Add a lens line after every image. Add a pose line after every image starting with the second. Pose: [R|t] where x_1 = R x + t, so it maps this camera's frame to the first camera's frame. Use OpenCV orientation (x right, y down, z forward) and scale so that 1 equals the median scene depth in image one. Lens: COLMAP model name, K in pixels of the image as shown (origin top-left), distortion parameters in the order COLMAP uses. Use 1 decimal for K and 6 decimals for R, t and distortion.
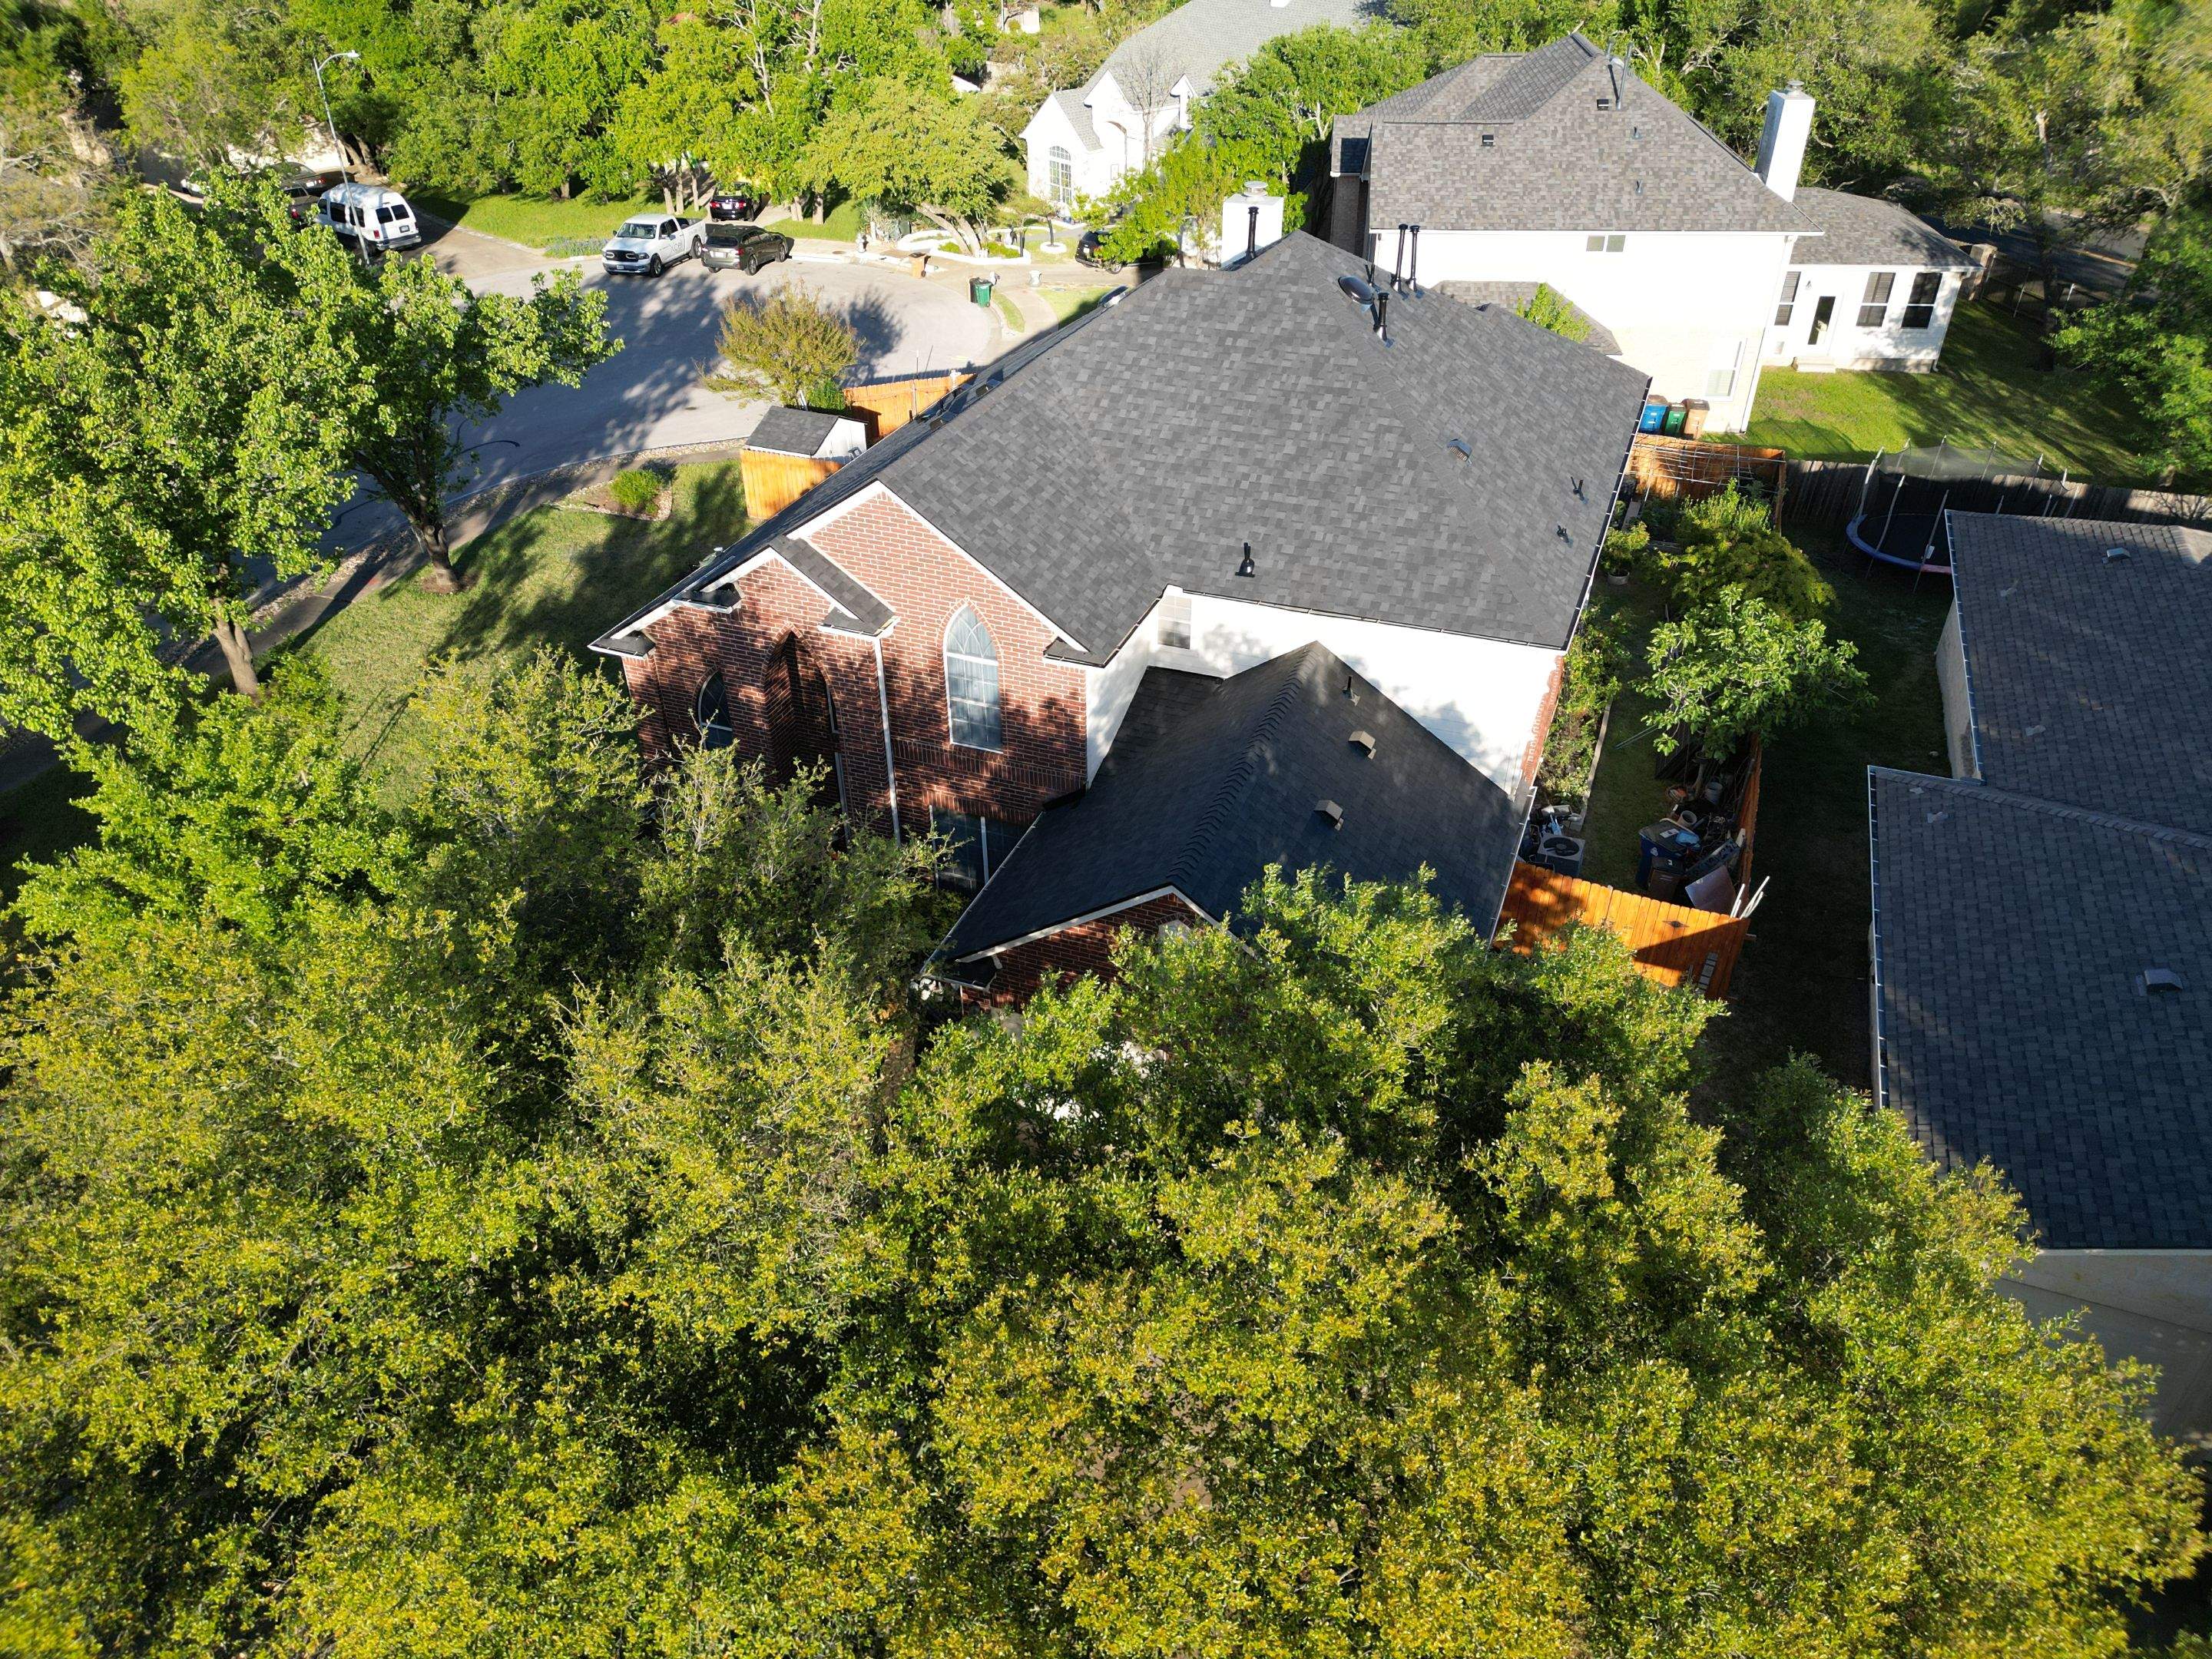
lens RADIAL K [[1538.9, 0, 1124.3], [0, 1538.9, 843.6], [0, 0, 1]] dist [0.069895, -0.062478]
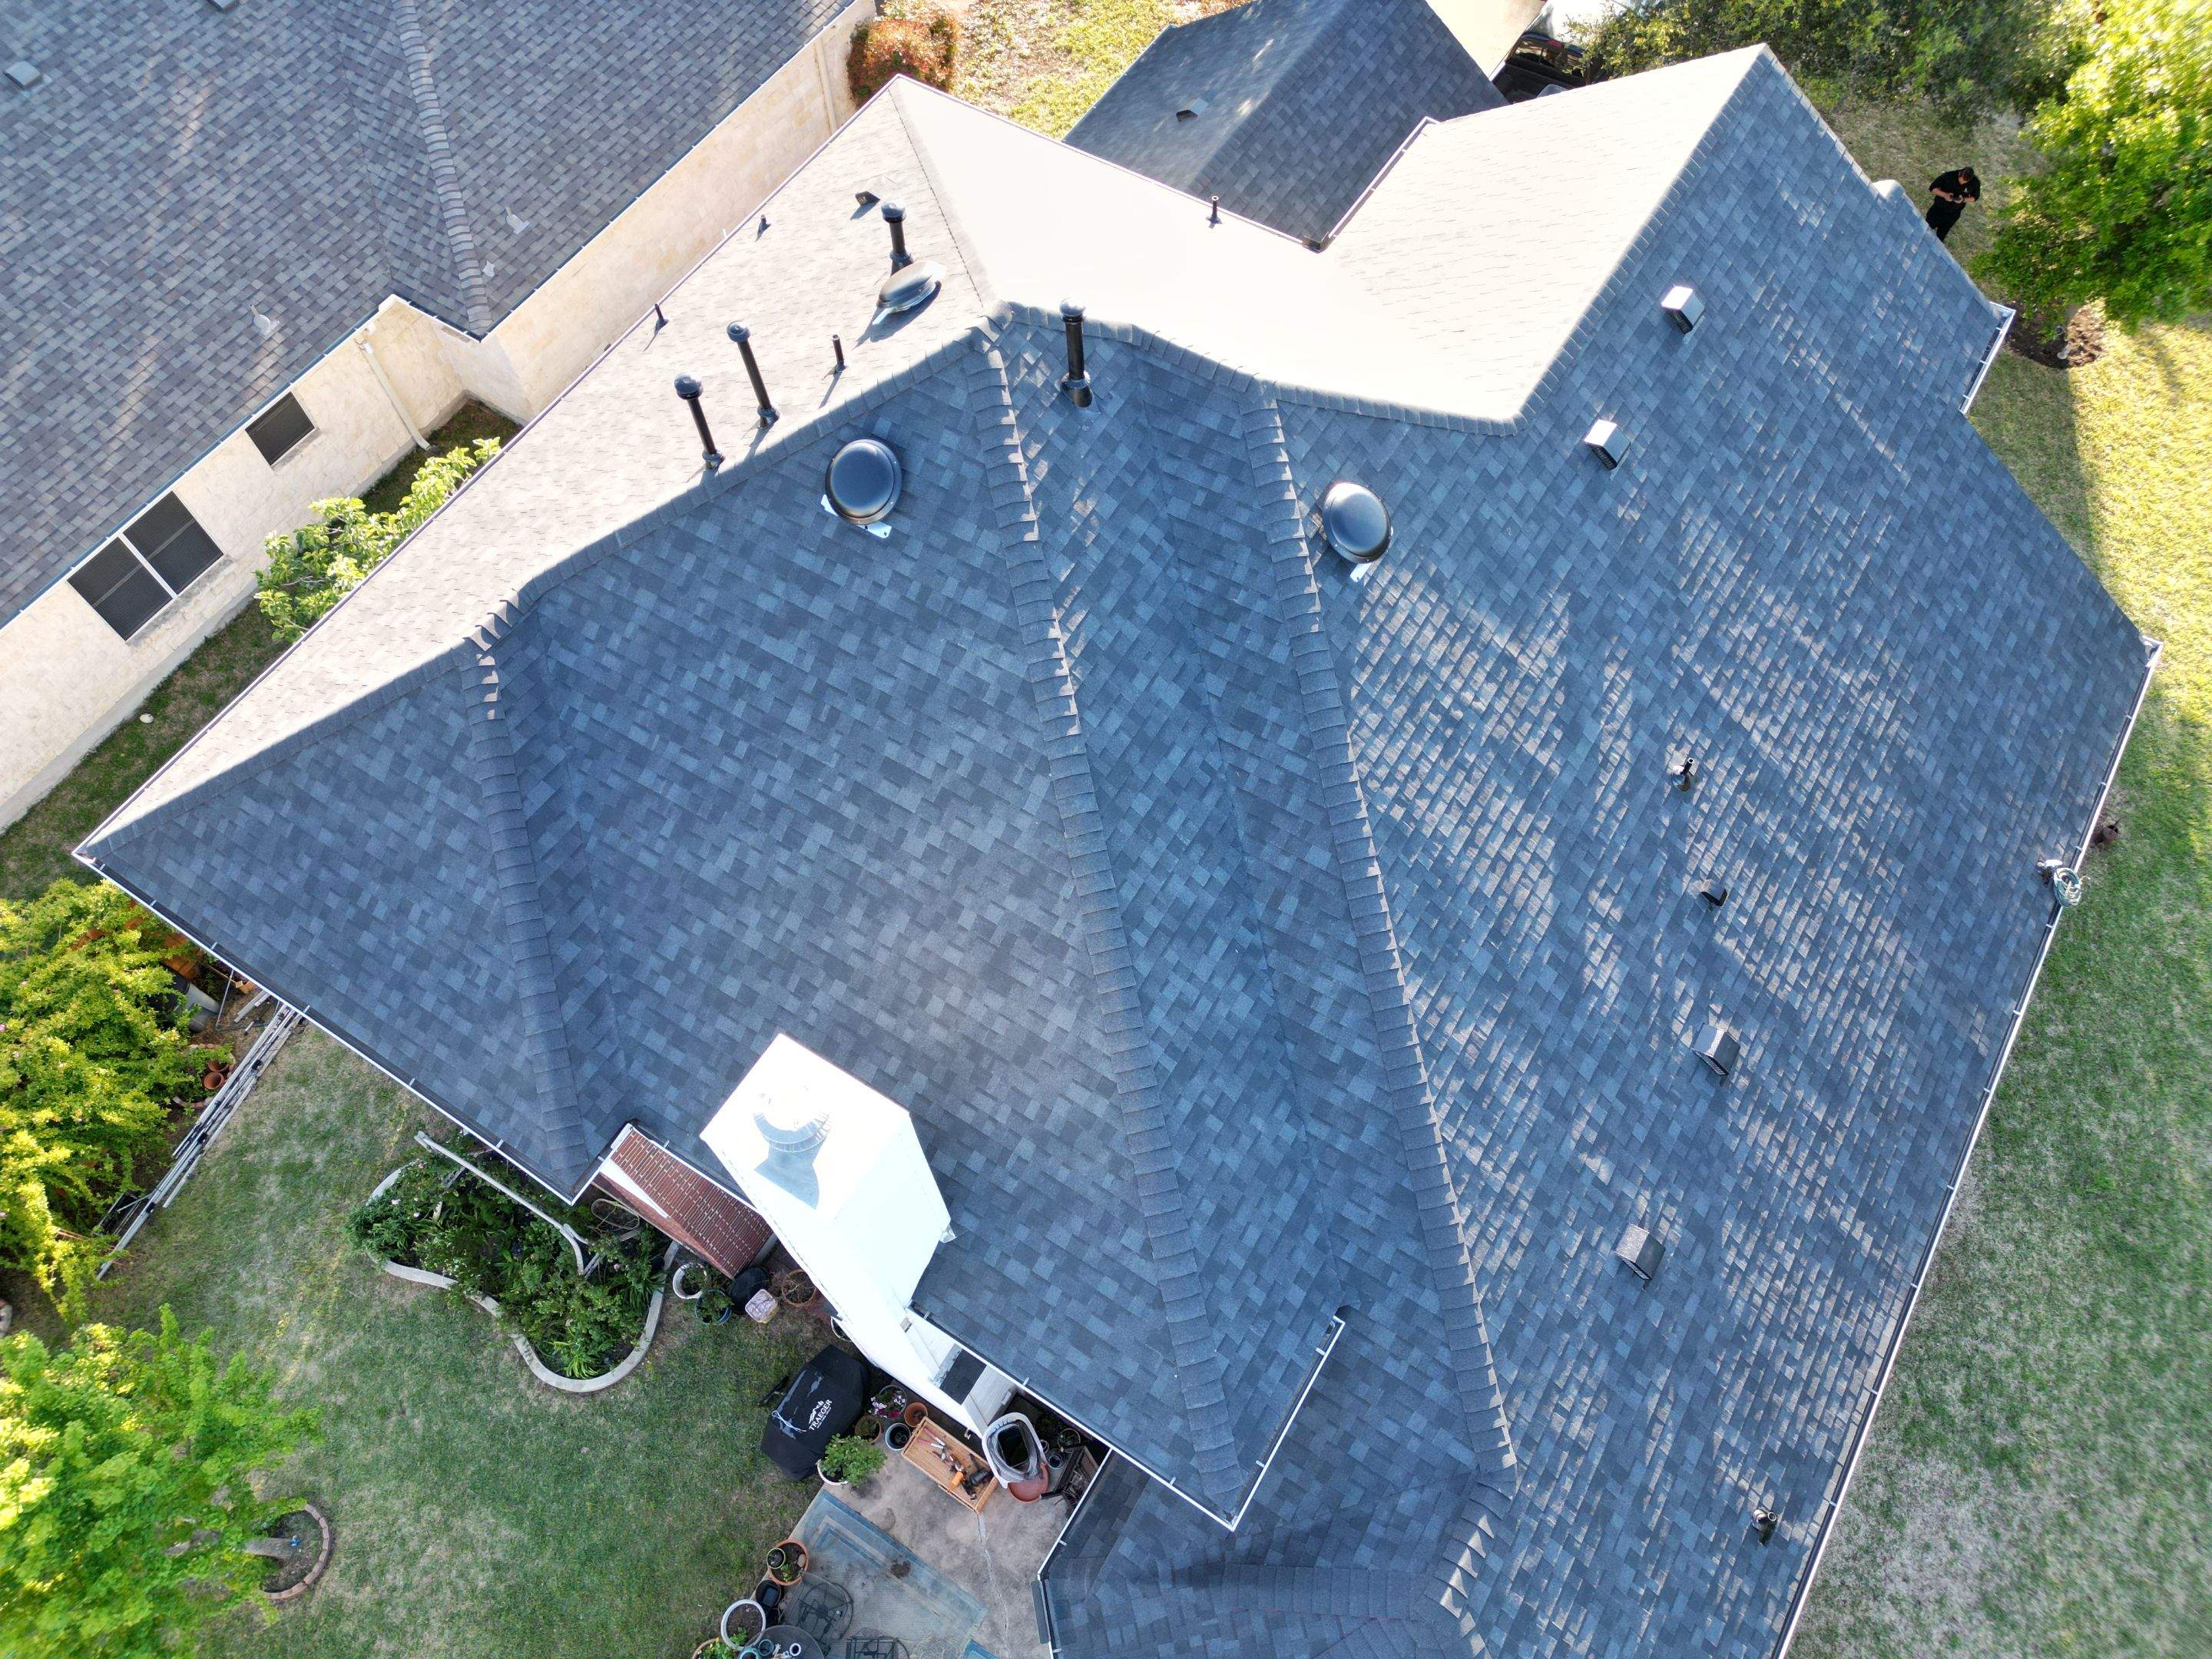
lens RADIAL K [[1538.9, 0, 1106.3], [0, 1538.9, 833.9], [0, 0, 1]] dist [0.069895, -0.062478]
pose [[-0.980332, -0.162561, 0.111908, -0.000901], [0.127622, -0.089645, 0.987763, -0.901493], [-0.150540, 0.982618, 0.108628, 1.150425]]
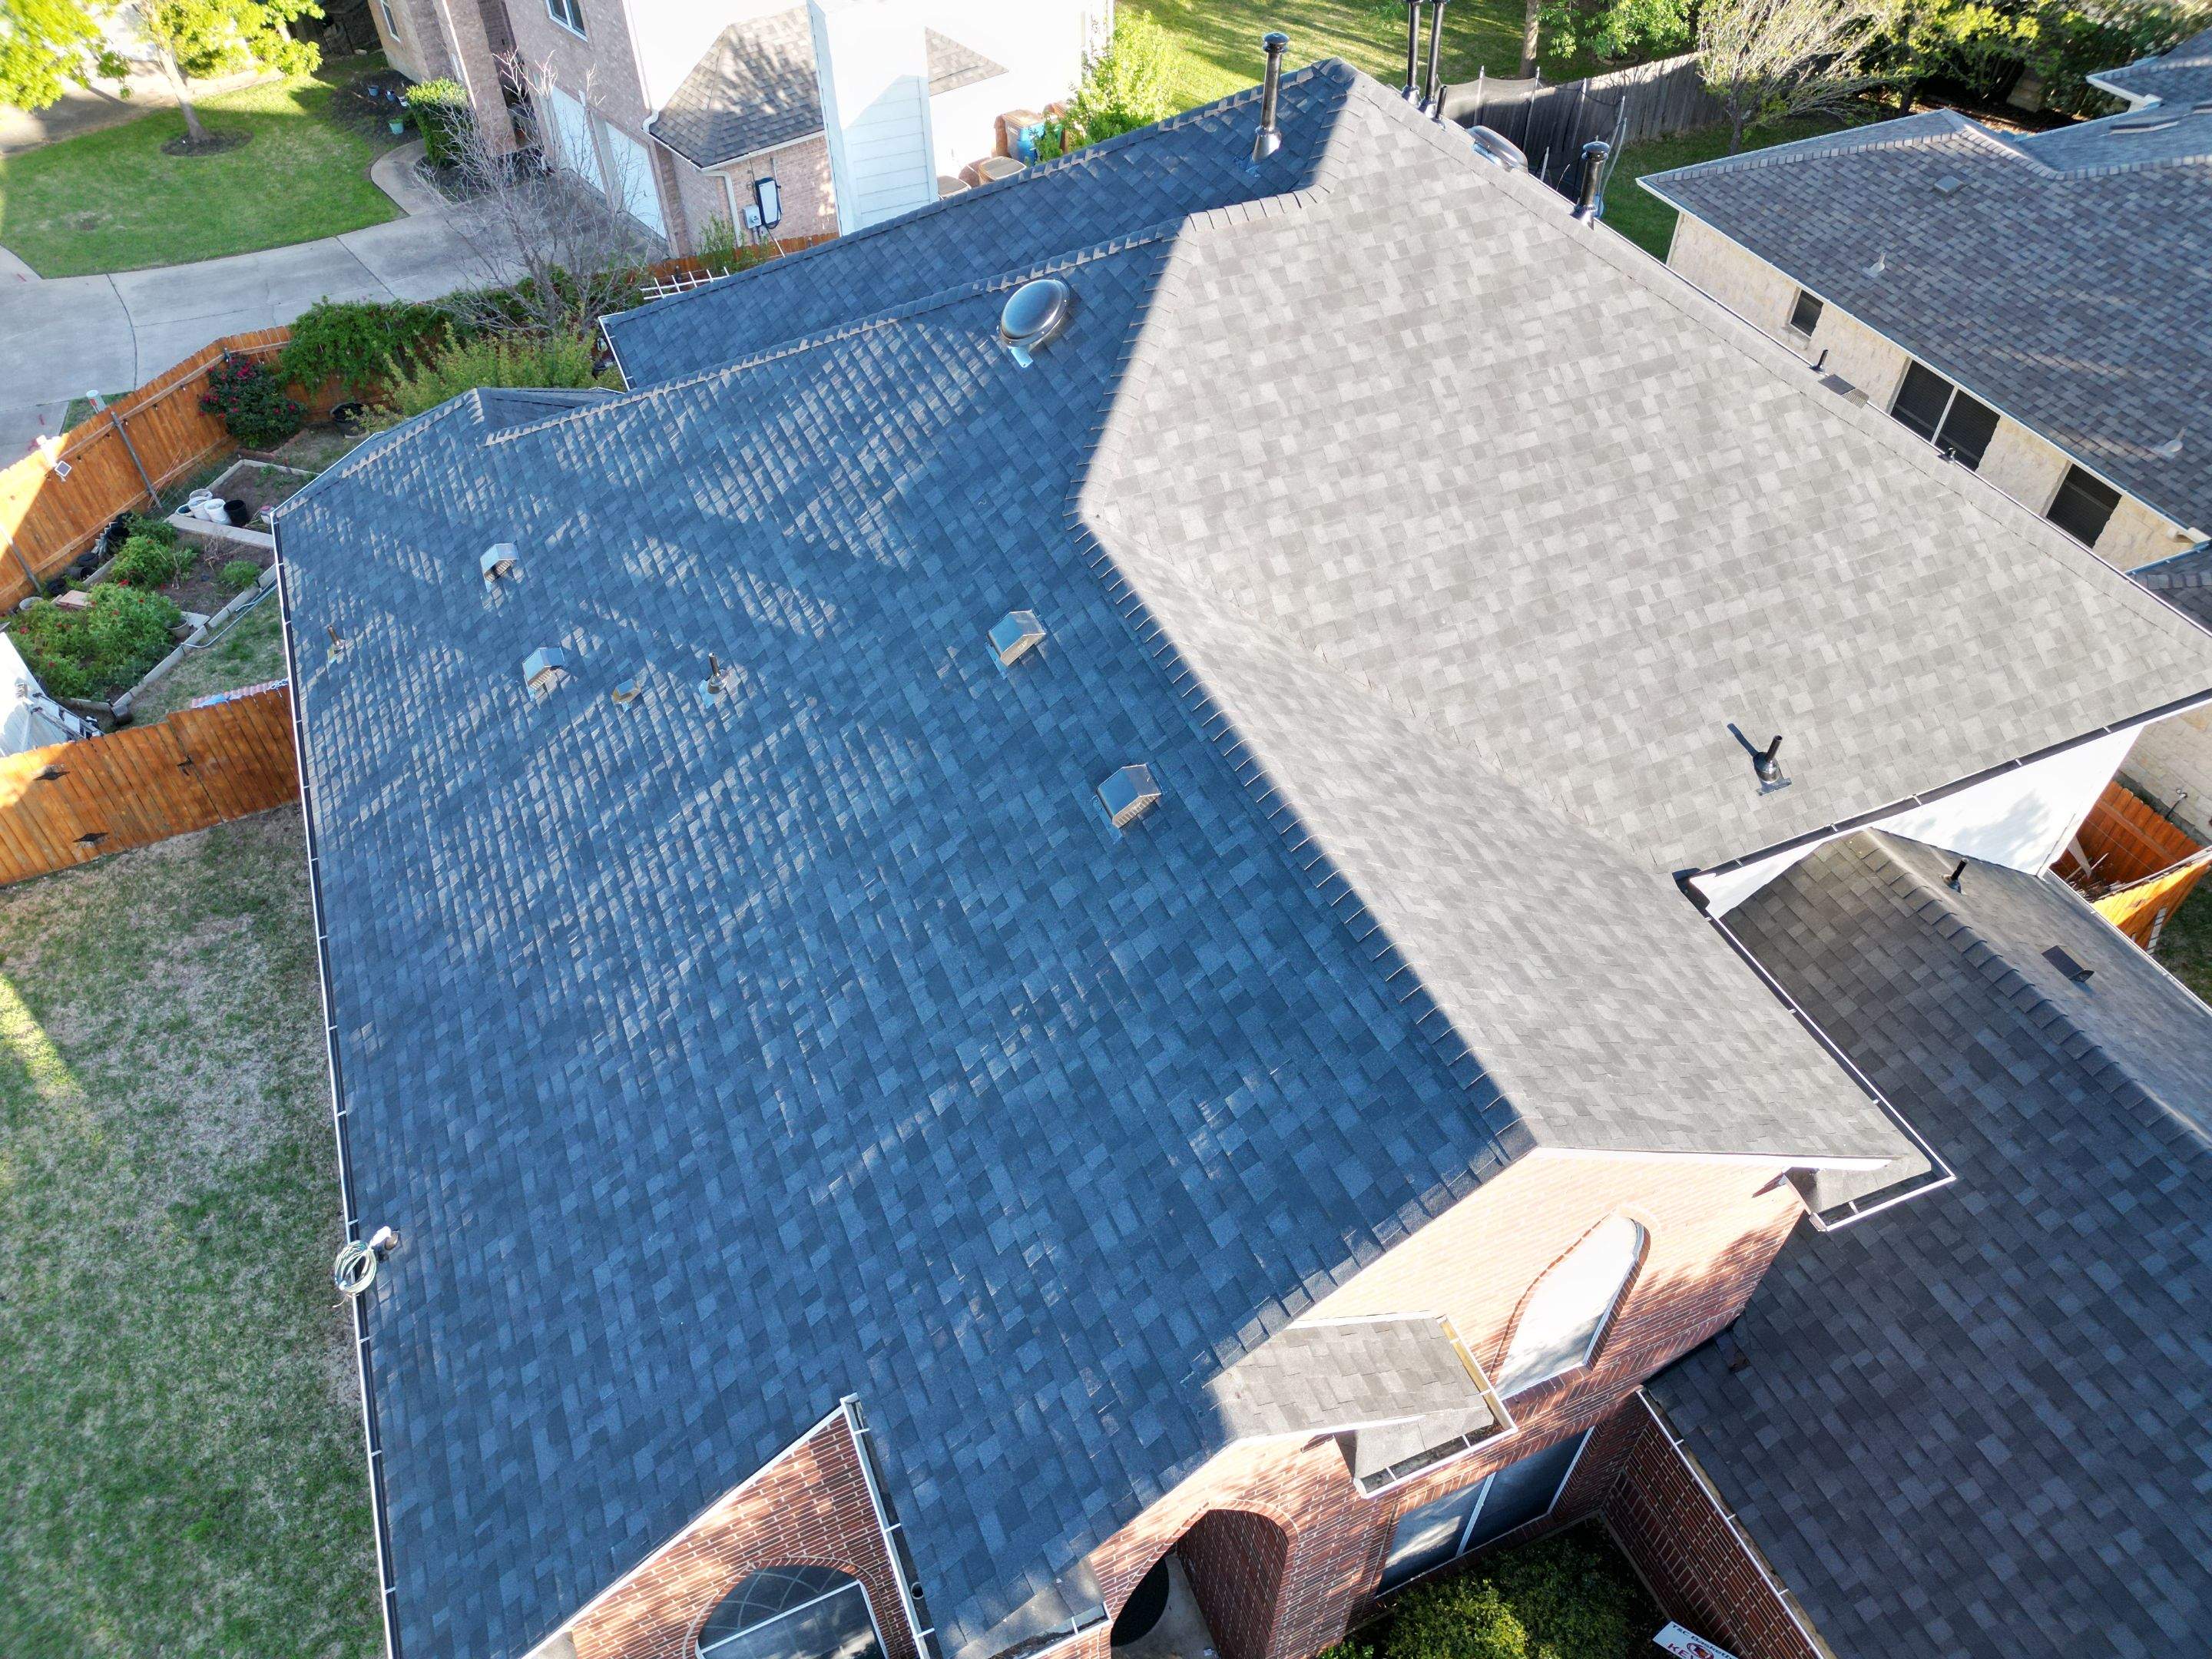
lens RADIAL K [[1538.9, 0, 1099.7], [0, 1538.9, 836.8], [0, 0, 1]] dist [0.069895, -0.062478]
pose [[0.719222, -0.506891, 0.475164, -0.316945], [0.400920, 0.861343, 0.312011, -0.387402], [-0.567435, -0.033903, 0.822720, 0.662997]]
